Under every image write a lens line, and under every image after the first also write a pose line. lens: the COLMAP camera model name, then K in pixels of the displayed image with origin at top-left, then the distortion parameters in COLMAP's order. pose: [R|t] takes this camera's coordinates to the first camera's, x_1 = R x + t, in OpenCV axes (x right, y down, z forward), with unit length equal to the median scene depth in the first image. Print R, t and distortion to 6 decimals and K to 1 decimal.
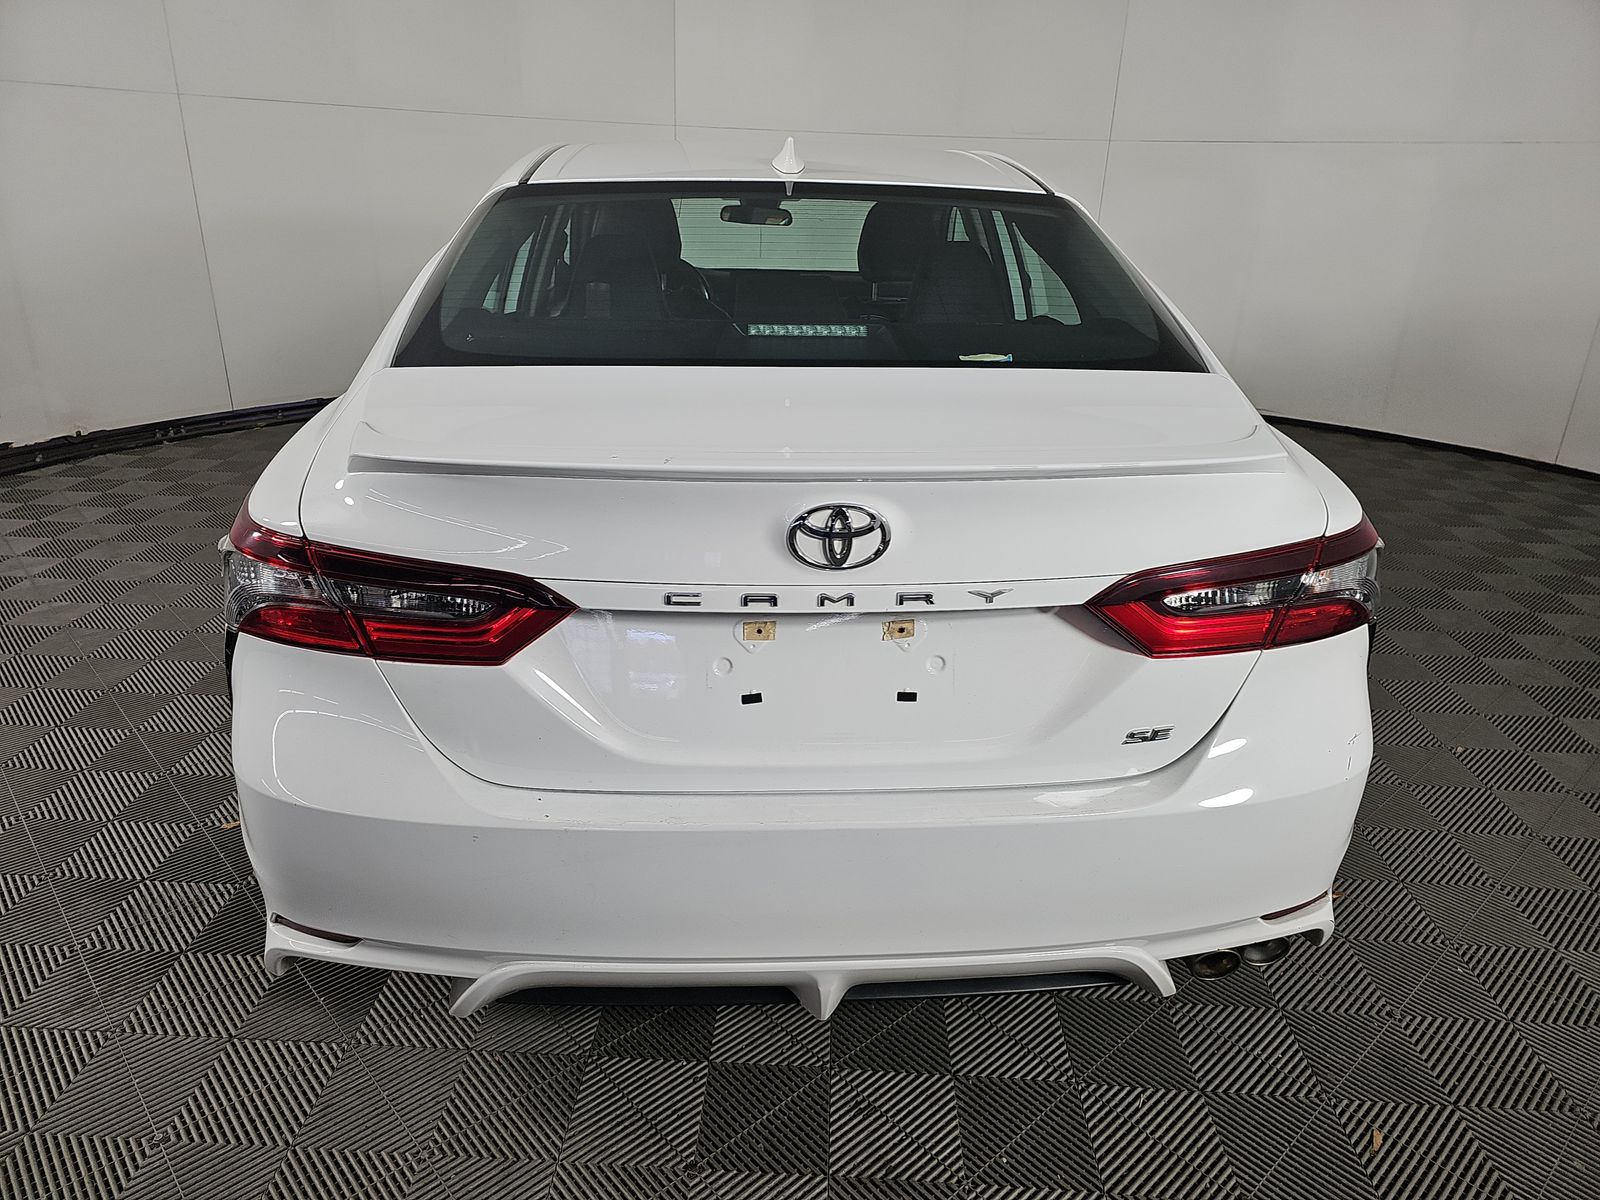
lens RADIAL K [[1060.9, 0, 774.4], [0, 1060.9, 576.6], [0, 0, 1]] dist [0.058548, -0.000343]
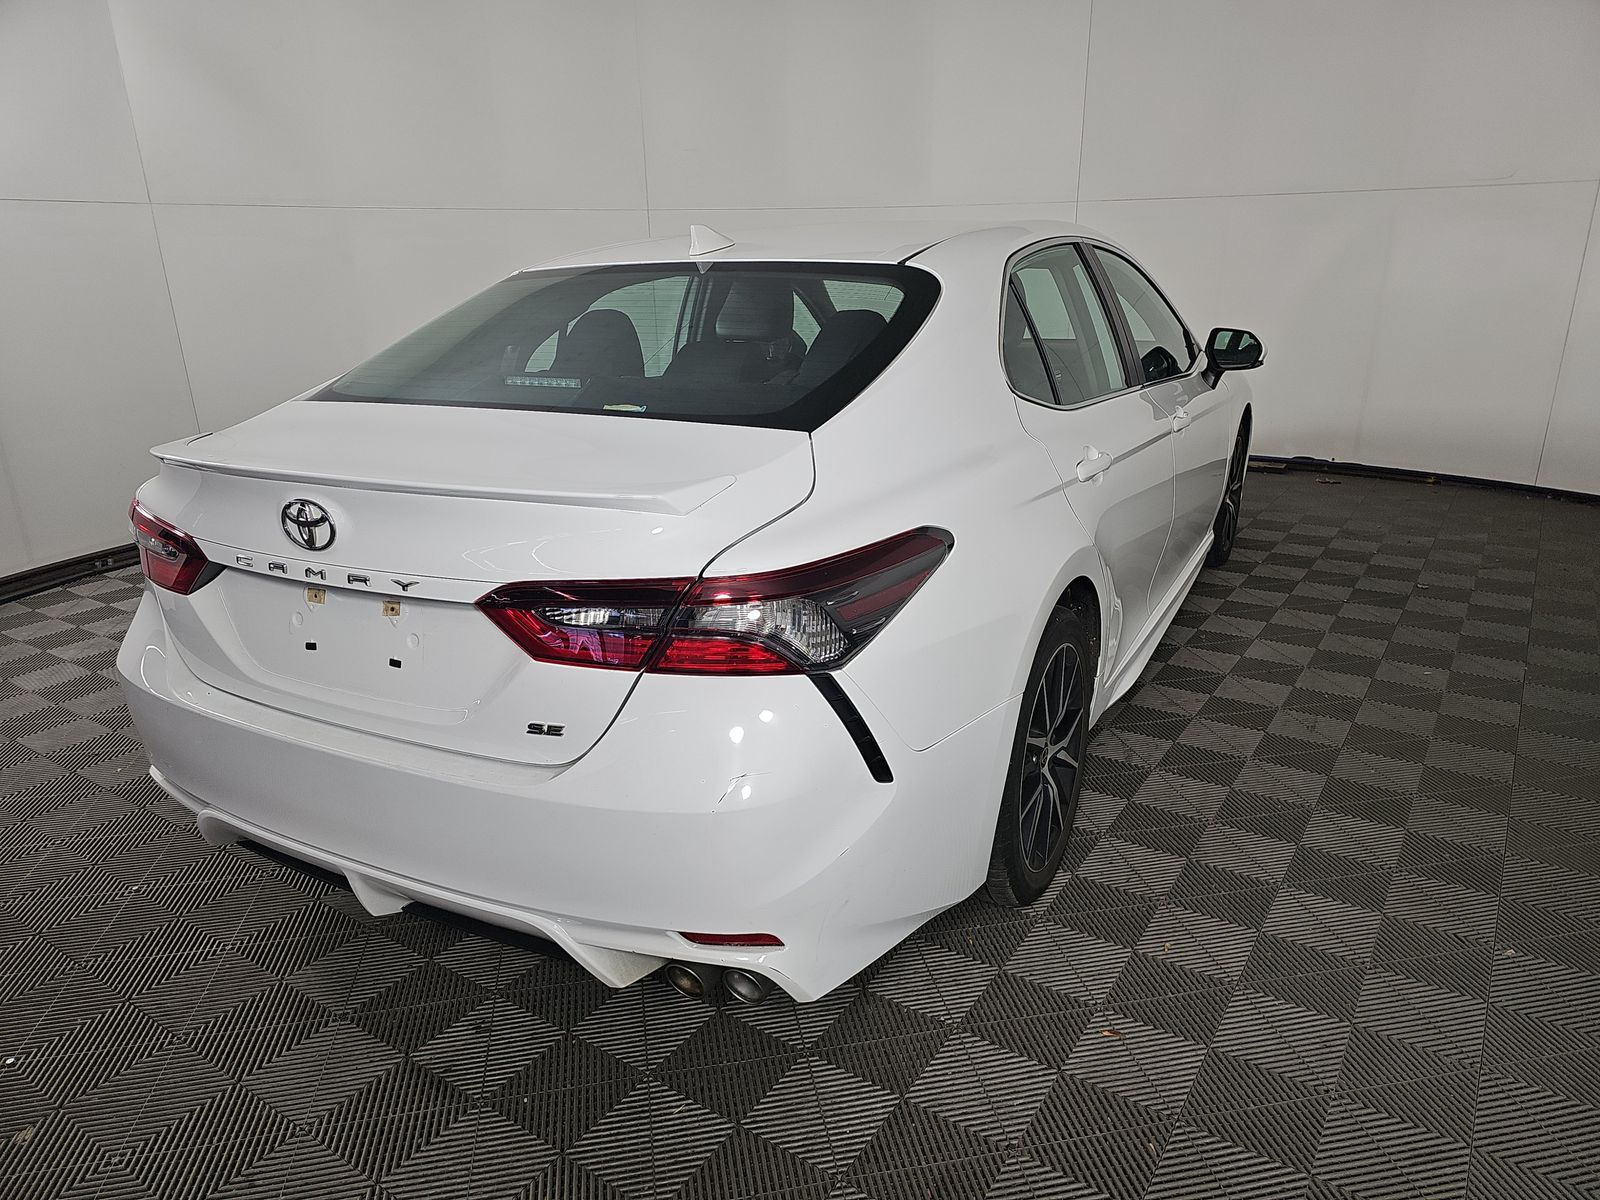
lens RADIAL K [[1117.1, 0, 800.0], [0, 1117.1, 600.0], [0, 0, 1]] dist [0.026099, -0.042519]
pose [[0.850946, 0.120720, -0.511192, 1.231298], [-0.147900, 0.988921, -0.012660, -0.016219], [0.504000, 0.086379, 0.859373, 0.091515]]
